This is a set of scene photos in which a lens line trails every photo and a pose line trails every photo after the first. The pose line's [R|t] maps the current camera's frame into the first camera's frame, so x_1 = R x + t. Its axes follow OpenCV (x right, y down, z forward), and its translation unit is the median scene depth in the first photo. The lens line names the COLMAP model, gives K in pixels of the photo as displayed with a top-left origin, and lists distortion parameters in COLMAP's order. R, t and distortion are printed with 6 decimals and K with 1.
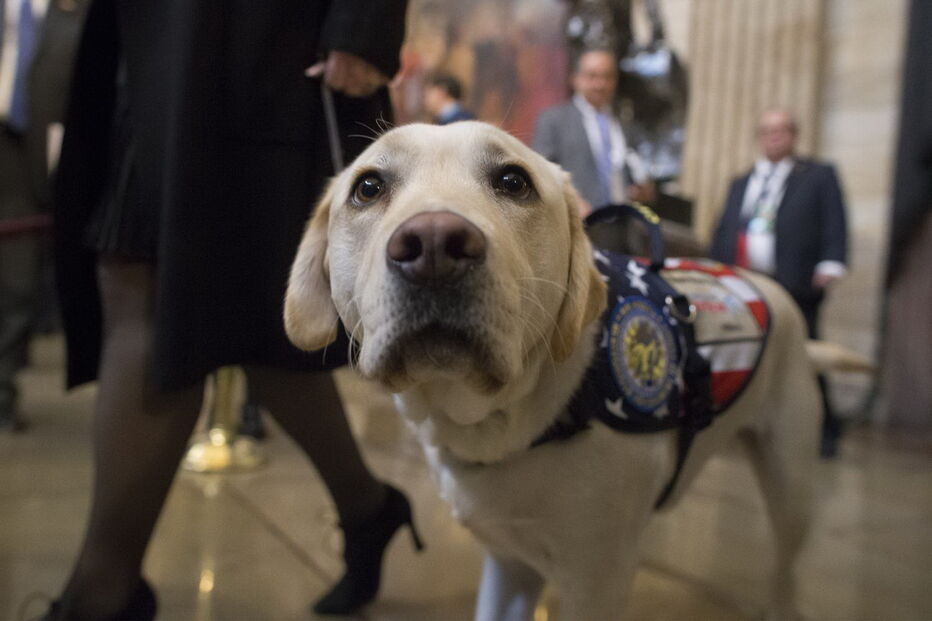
lens RADIAL K [[1887.7, 0, 463.7], [0, 1887.7, 349.8], [0, 0, 1]] dist [0.196159, 0.056805]
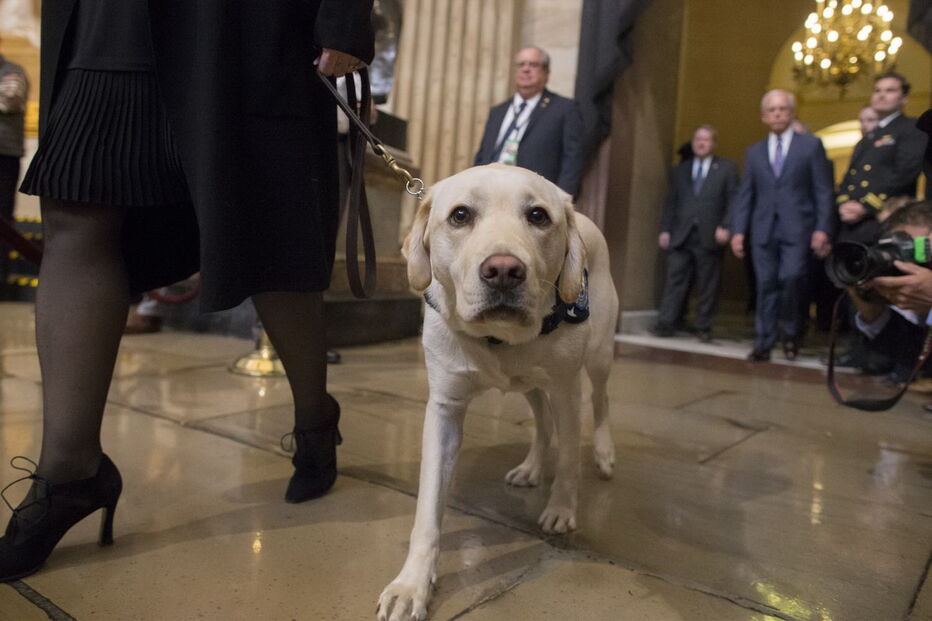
lens RADIAL K [[1887.7, 0, 463.7], [0, 1887.7, 349.8], [0, 0, 1]] dist [0.196159, 0.056805]
pose [[0.999042, 0.043743, 0.000936, -0.055063], [-0.043688, 0.996160, 0.075869, -0.119231], [0.002386, -0.075837, 0.997117, -1.129778]]
